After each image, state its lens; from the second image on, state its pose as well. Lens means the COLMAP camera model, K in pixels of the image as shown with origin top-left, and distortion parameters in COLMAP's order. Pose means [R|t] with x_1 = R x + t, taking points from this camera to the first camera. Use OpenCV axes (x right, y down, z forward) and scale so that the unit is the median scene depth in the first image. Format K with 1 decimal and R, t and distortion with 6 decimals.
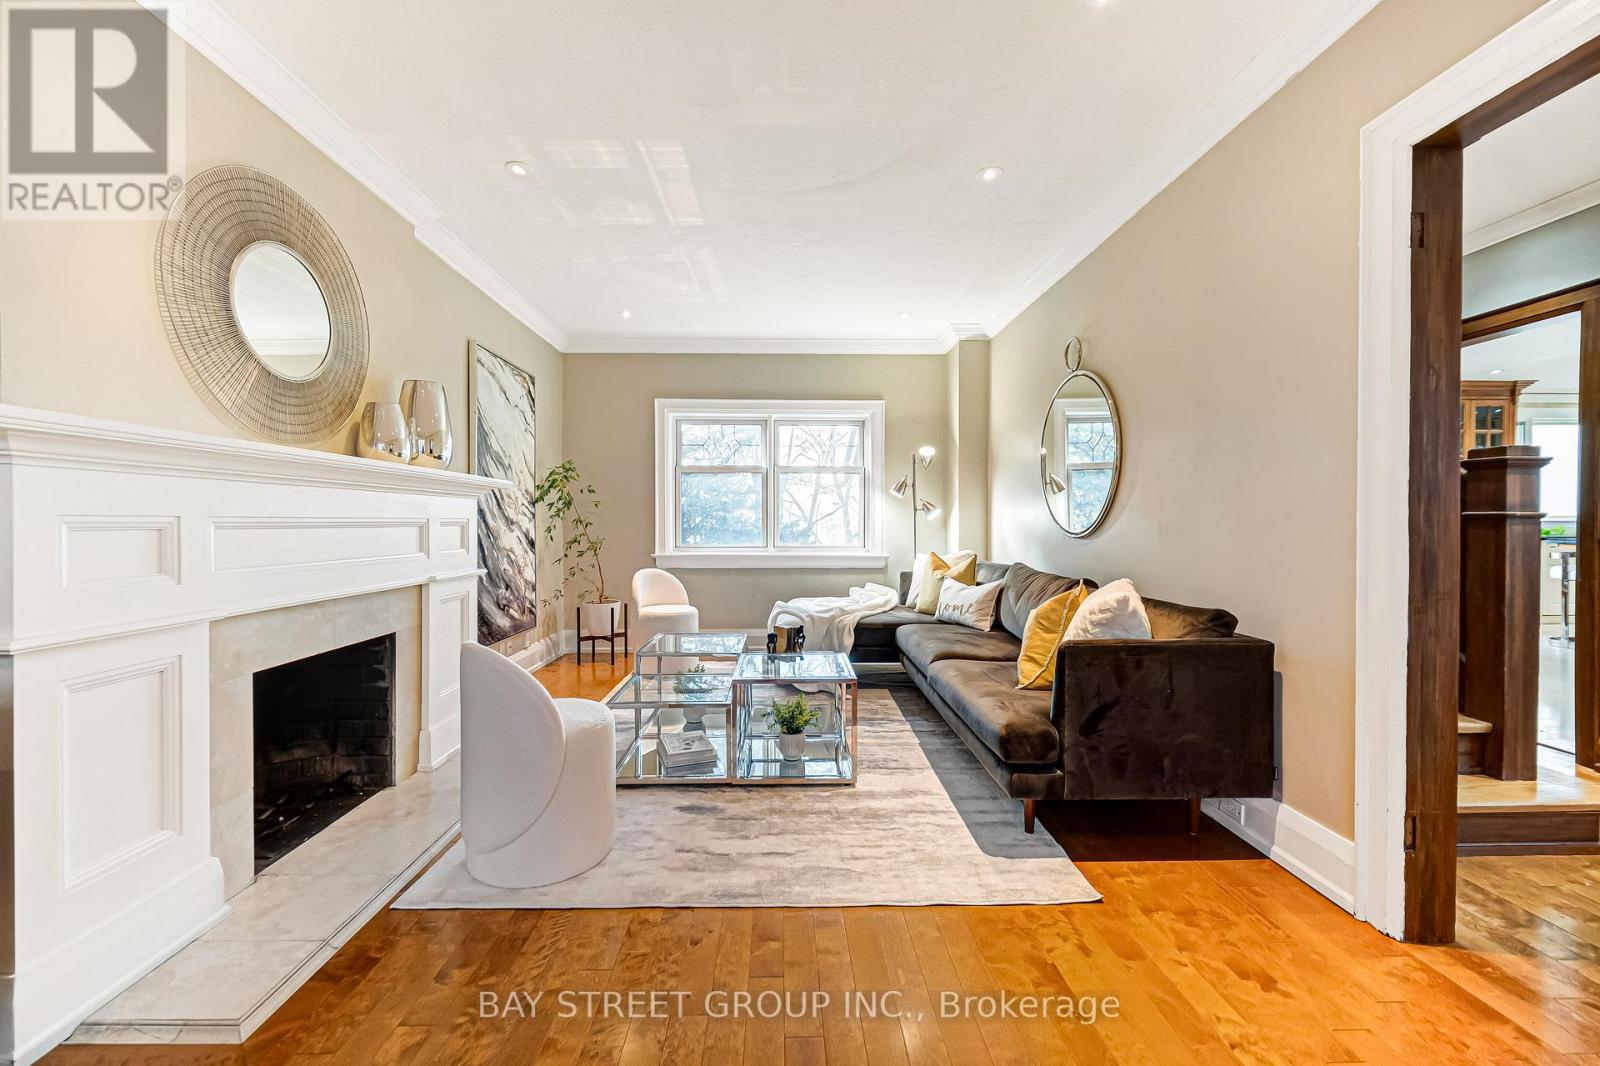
lens RADIAL K [[639.0, 0, 799.8], [0, 639.0, 527.7], [0, 0, 1]] dist [-0.005943, 0.000747]
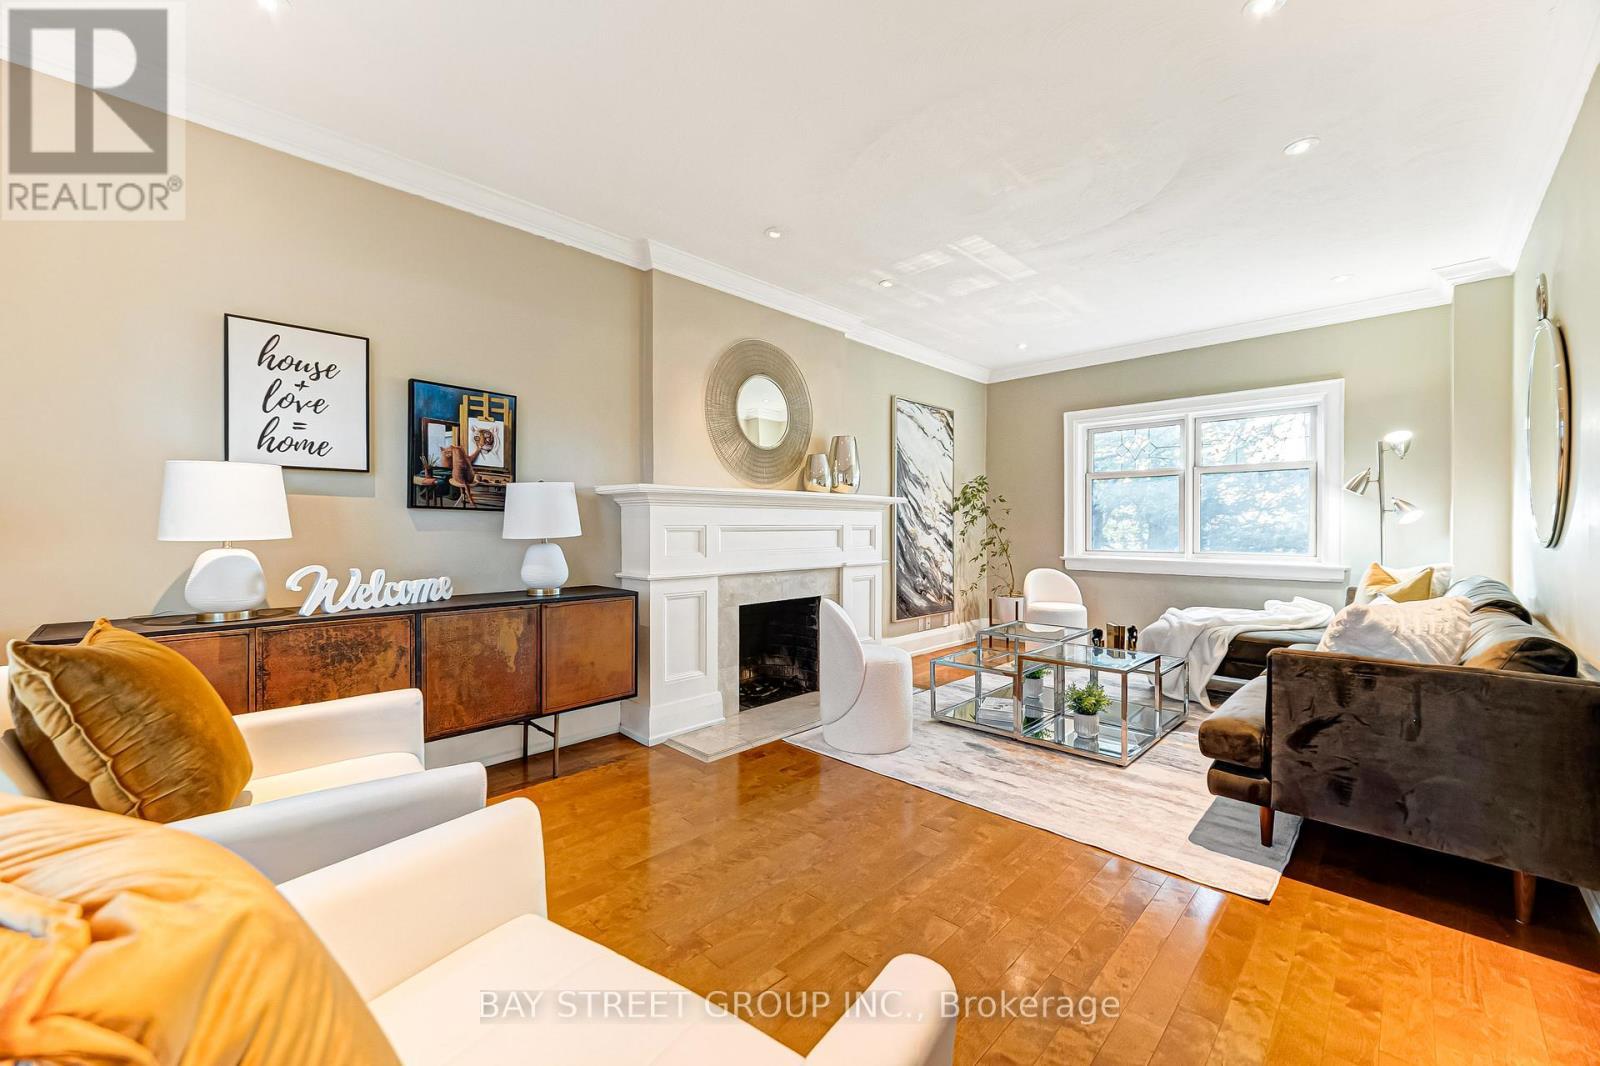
lens RADIAL K [[639.0, 0, 788.3], [0, 639.0, 533.5], [0, 0, 1]] dist [-0.005943, 0.000747]
pose [[0.689083, 0.005823, -0.724659, 0.478615], [-0.004259, 0.999983, 0.003985, 0.000138], [0.724670, 0.000340, 0.689096, -0.171030]]
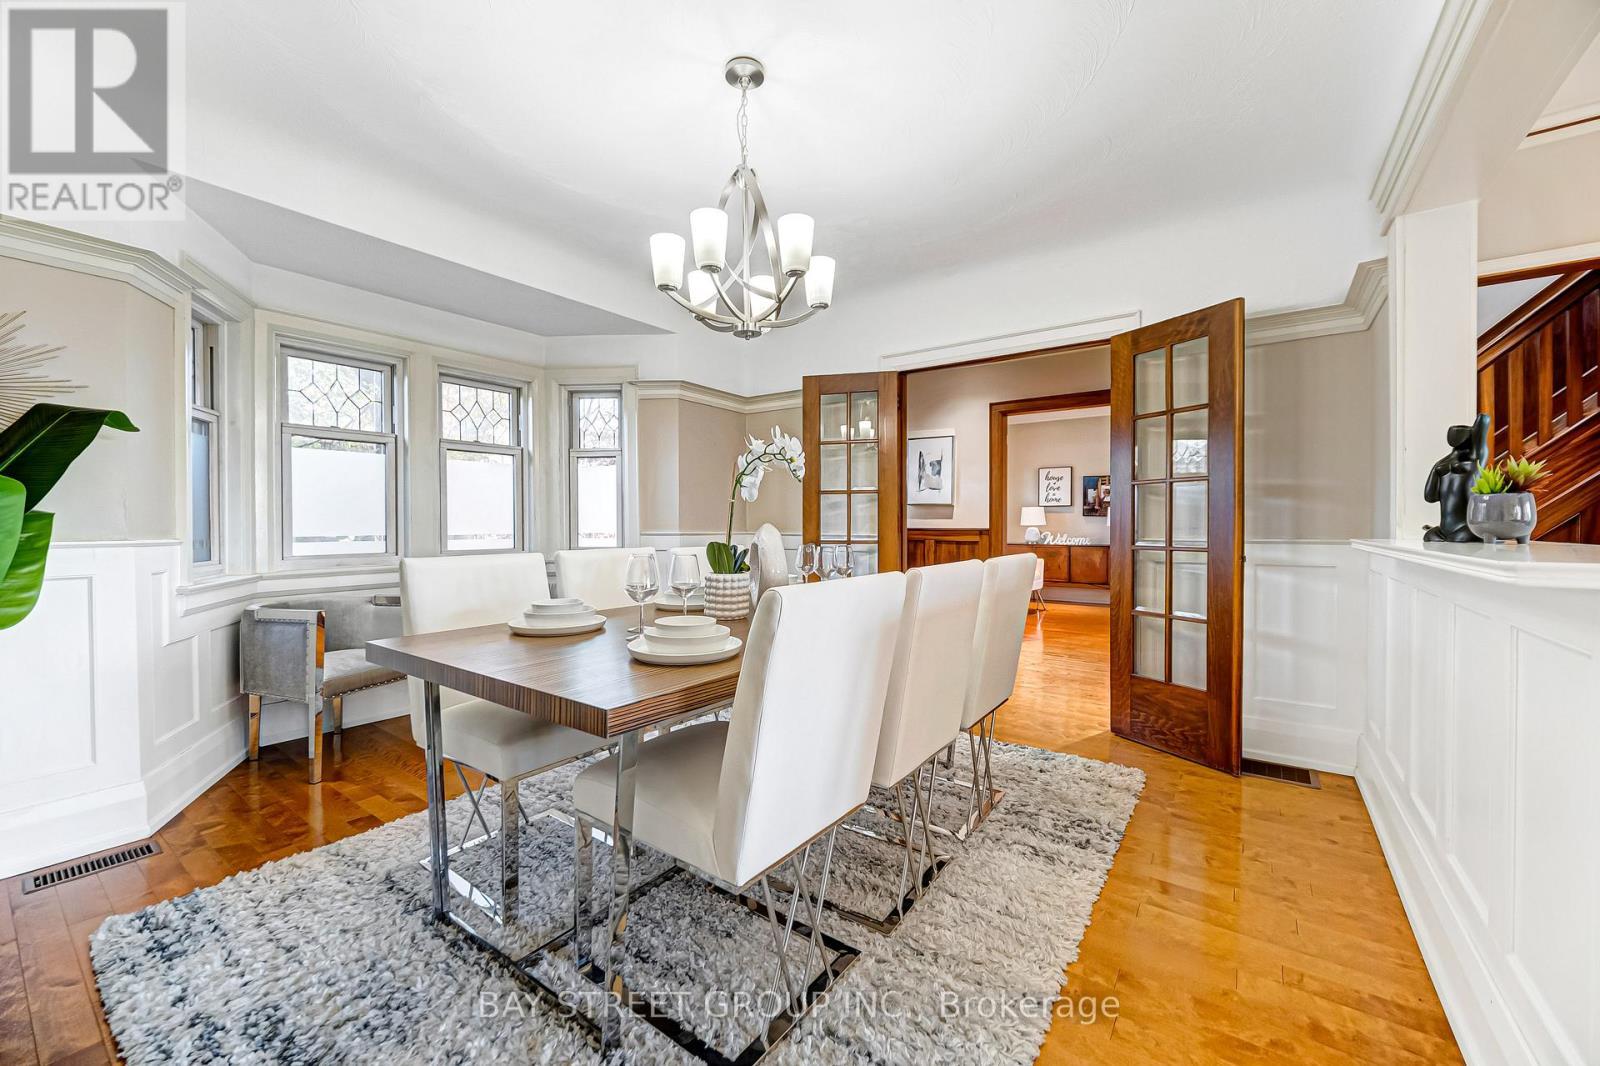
lens RADIAL K [[639.0, 0, 800.8], [0, 639.0, 527.4], [0, 0, 1]] dist [-0.005943, 0.000747]
pose [[-0.611692, 0.007572, -0.791060, 2.854442], [-0.002615, 0.999929, 0.011594, -0.010457], [0.791092, 0.009160, -0.611629, 0.973404]]
